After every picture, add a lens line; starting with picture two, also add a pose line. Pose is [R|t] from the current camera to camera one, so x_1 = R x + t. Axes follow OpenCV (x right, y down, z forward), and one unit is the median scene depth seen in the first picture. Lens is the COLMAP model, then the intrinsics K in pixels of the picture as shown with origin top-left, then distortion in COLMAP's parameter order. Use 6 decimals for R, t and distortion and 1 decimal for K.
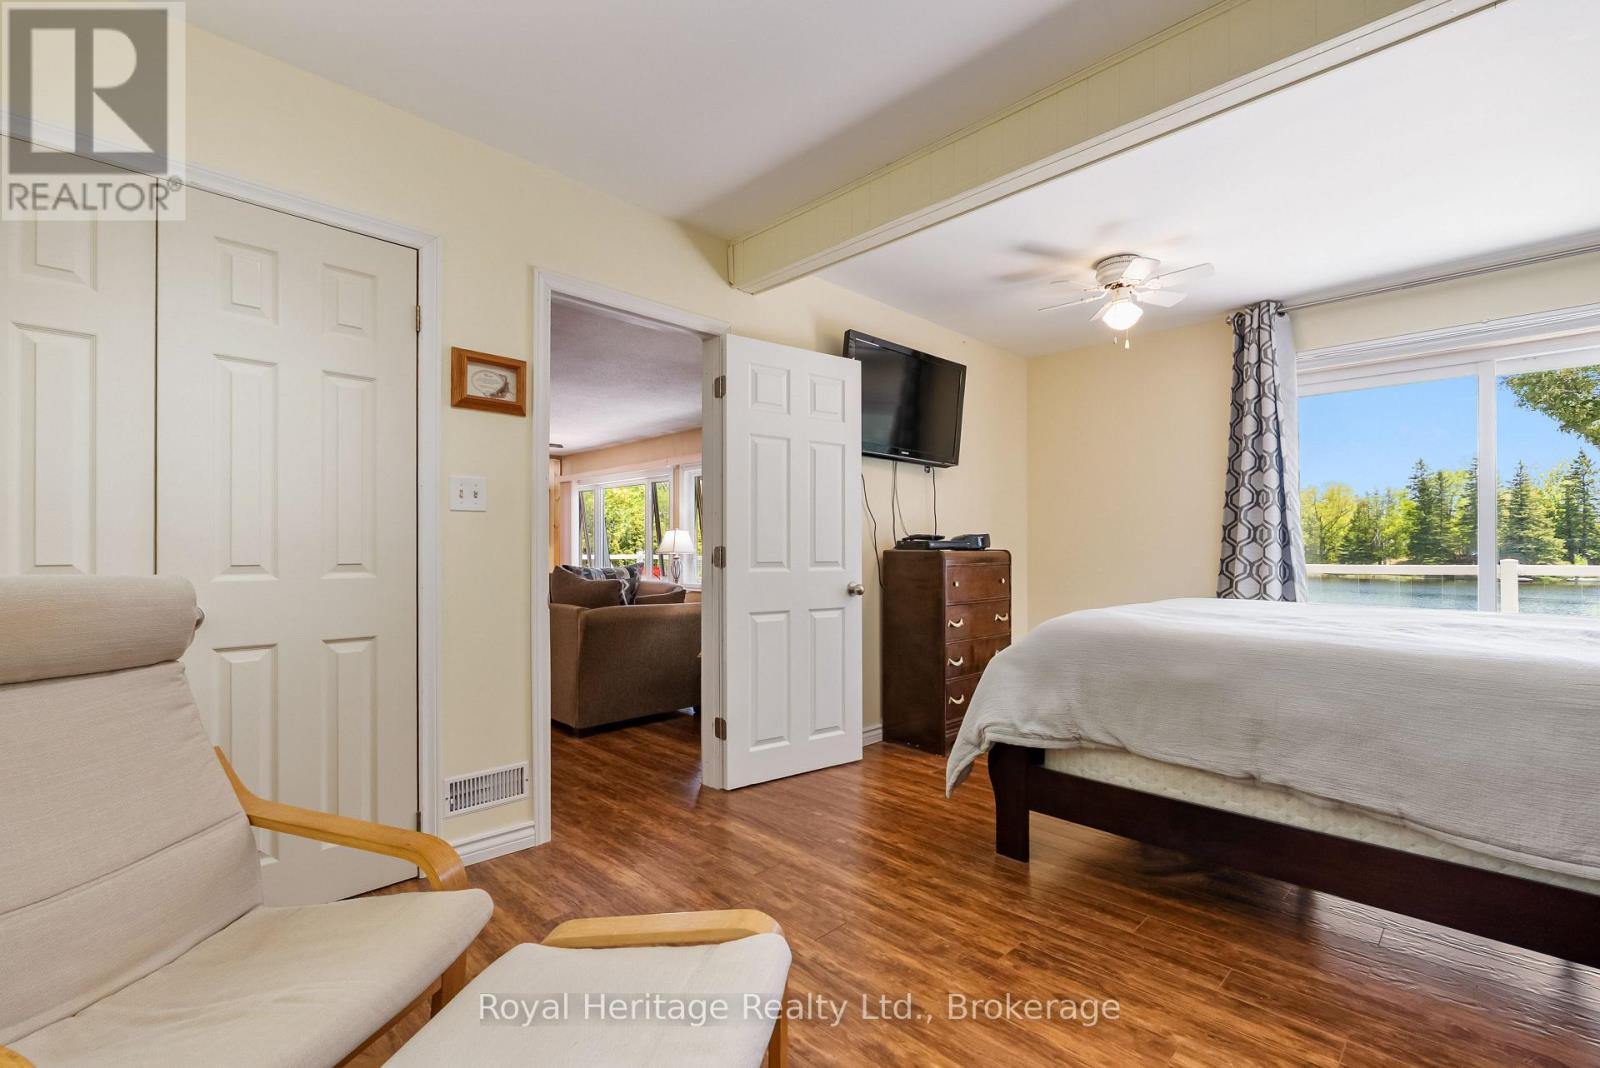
lens RADIAL K [[710.5, 0, 802.4], [0, 710.5, 548.1], [0, 0, 1]] dist [-0.003539, 0.000013]
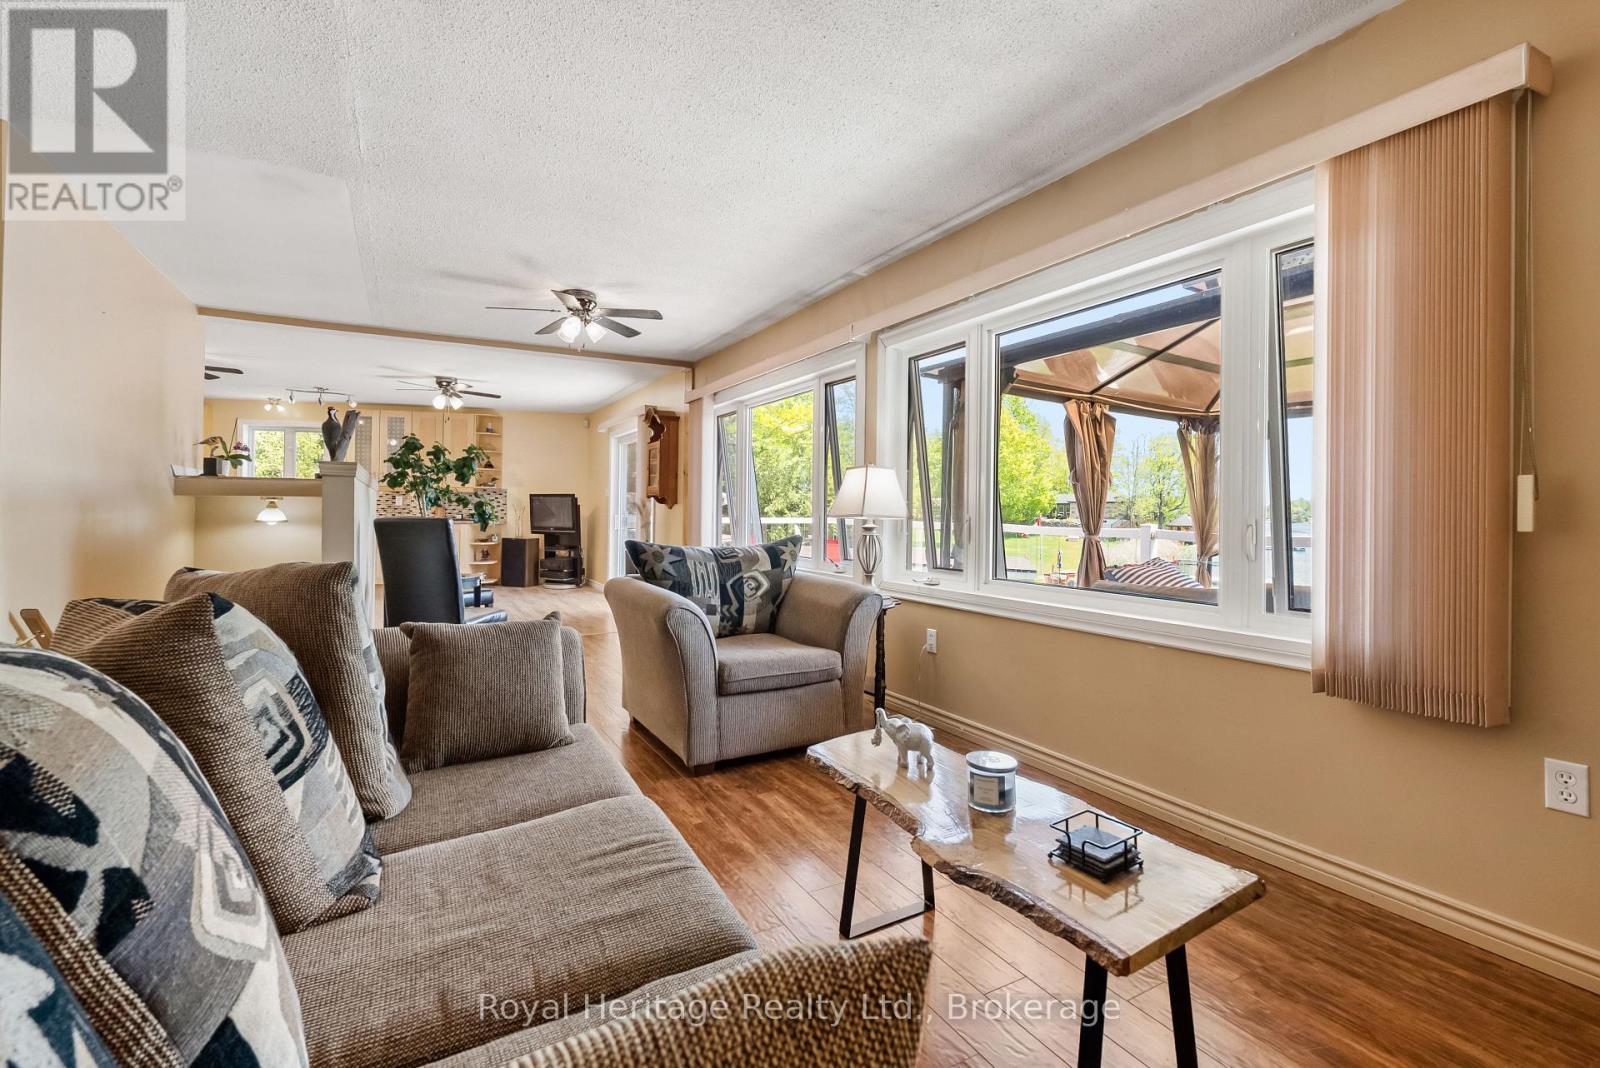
lens RADIAL K [[710.5, 0, 797.3], [0, 710.5, 517.6], [0, 0, 1]] dist [-0.003539, 0.000013]
pose [[0.962729, 0.008292, -0.270342, -0.093531], [-0.003025, 0.999798, 0.019895, -0.000572], [0.270452, -0.018336, 0.962559, 0.518343]]
